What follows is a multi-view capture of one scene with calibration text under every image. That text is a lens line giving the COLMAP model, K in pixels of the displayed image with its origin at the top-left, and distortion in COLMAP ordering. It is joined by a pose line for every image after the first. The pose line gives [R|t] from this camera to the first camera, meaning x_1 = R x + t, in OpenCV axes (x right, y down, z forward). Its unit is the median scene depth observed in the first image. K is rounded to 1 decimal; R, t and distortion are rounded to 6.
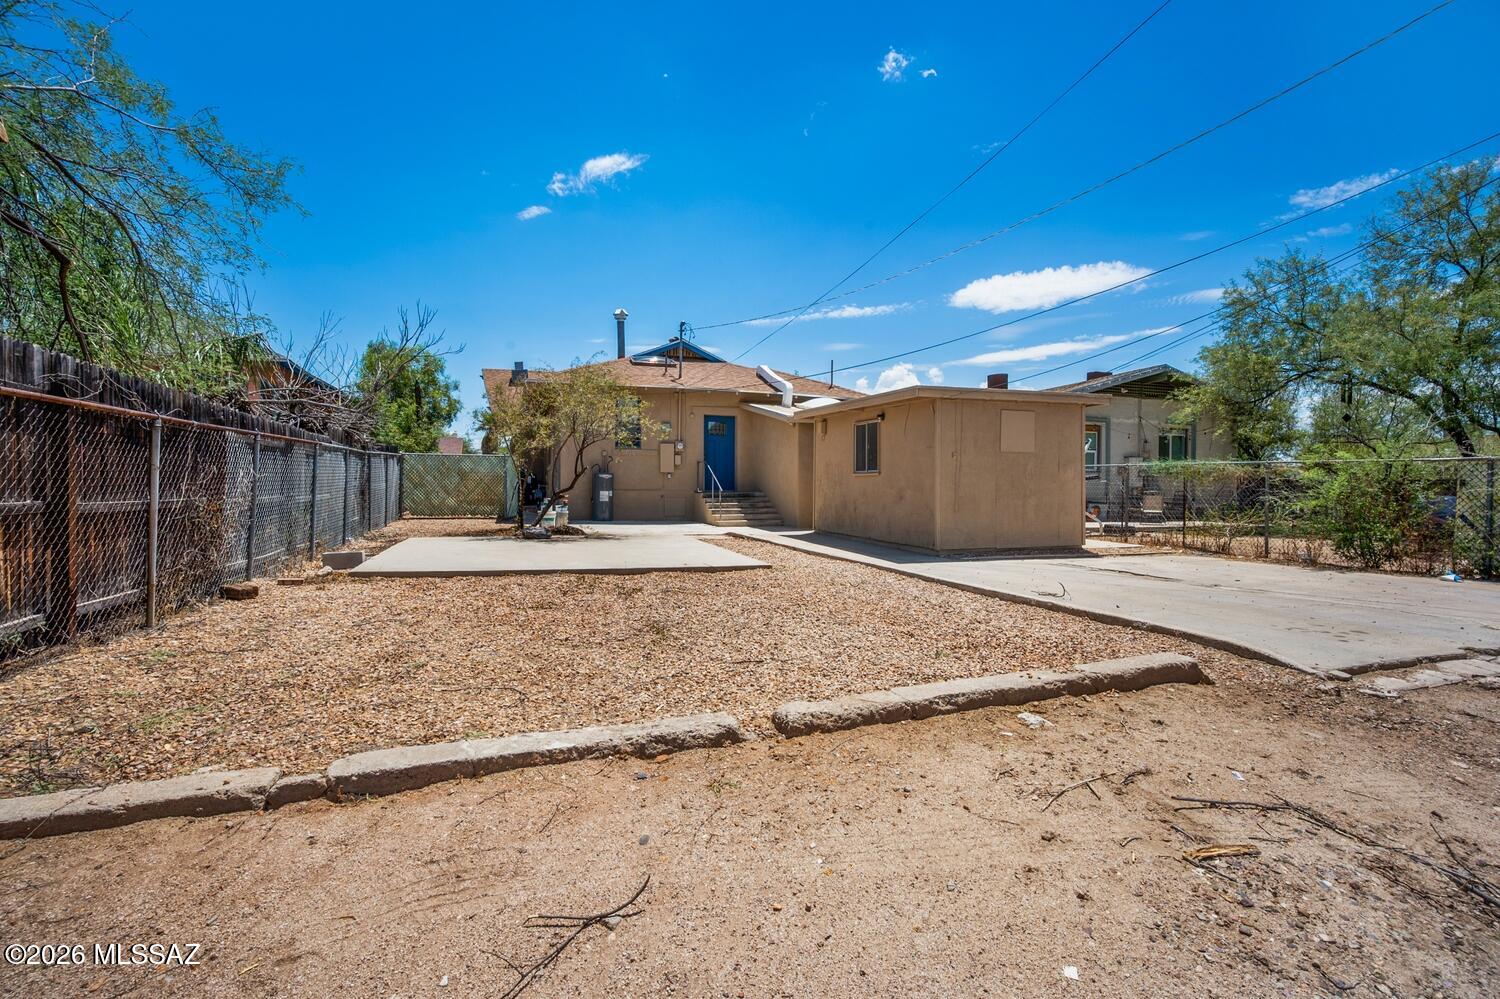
lens RADIAL K [[715.2, 0, 750.8], [0, 715.2, 490.0], [0, 0, 1]] dist [0.000548, -0.000175]
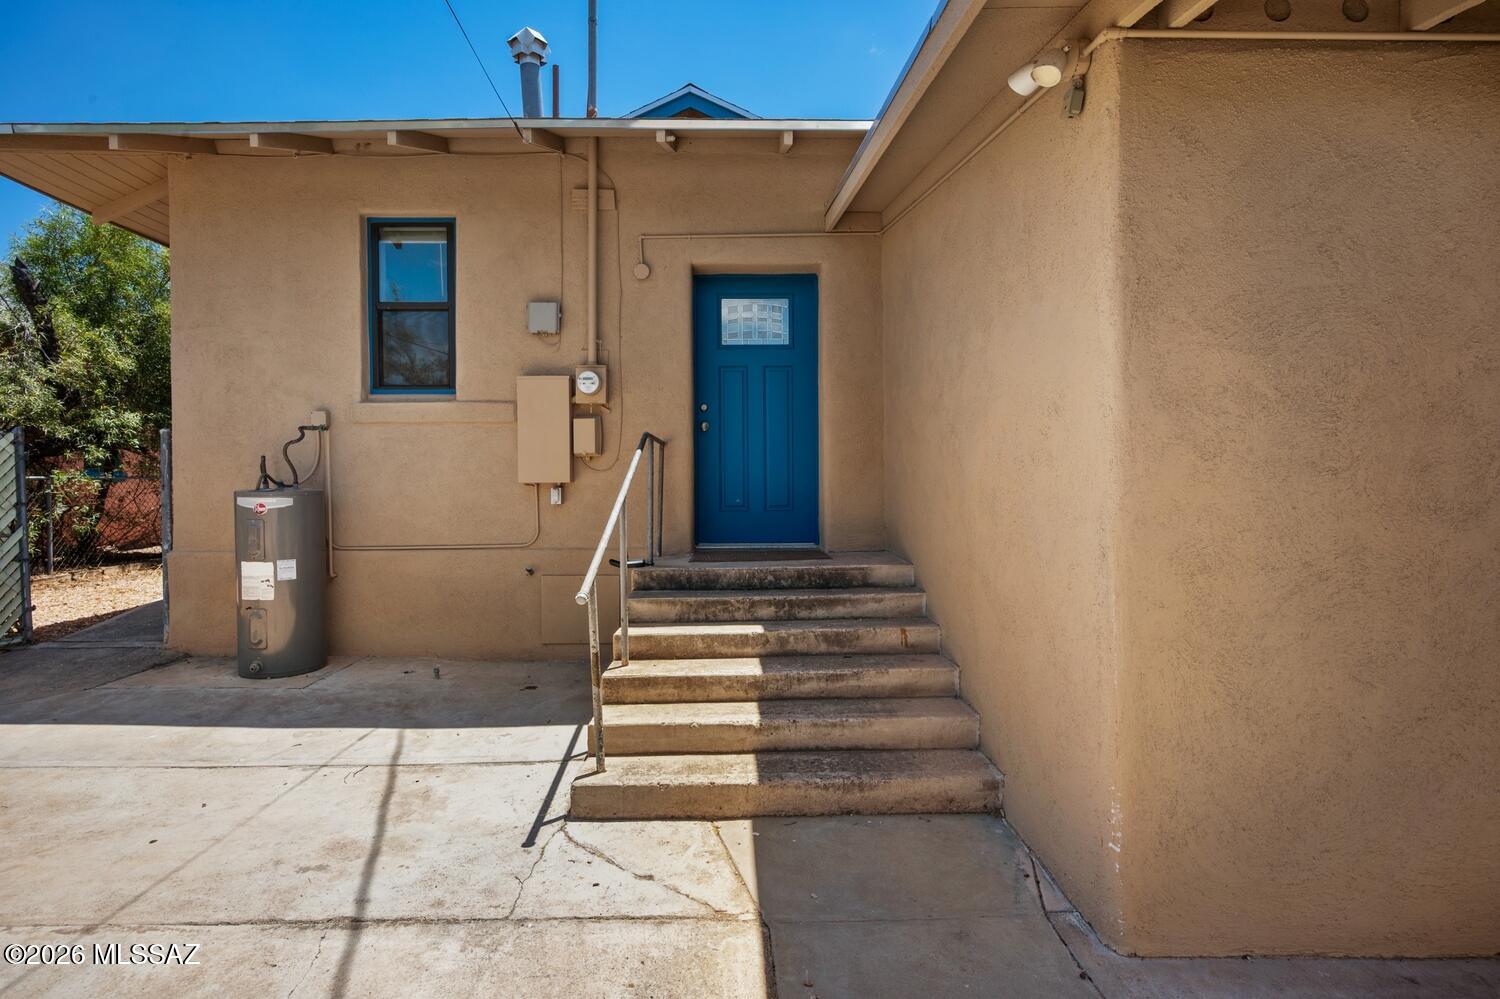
lens RADIAL K [[715.2, 0, 751.9], [0, 715.2, 505.9], [0, 0, 1]] dist [0.000548, -0.000175]
pose [[0.947659, -0.006523, -0.319217, 0.041659], [0.005615, 0.999977, -0.003764, -0.014689], [0.319235, 0.001775, 0.947674, 0.769871]]
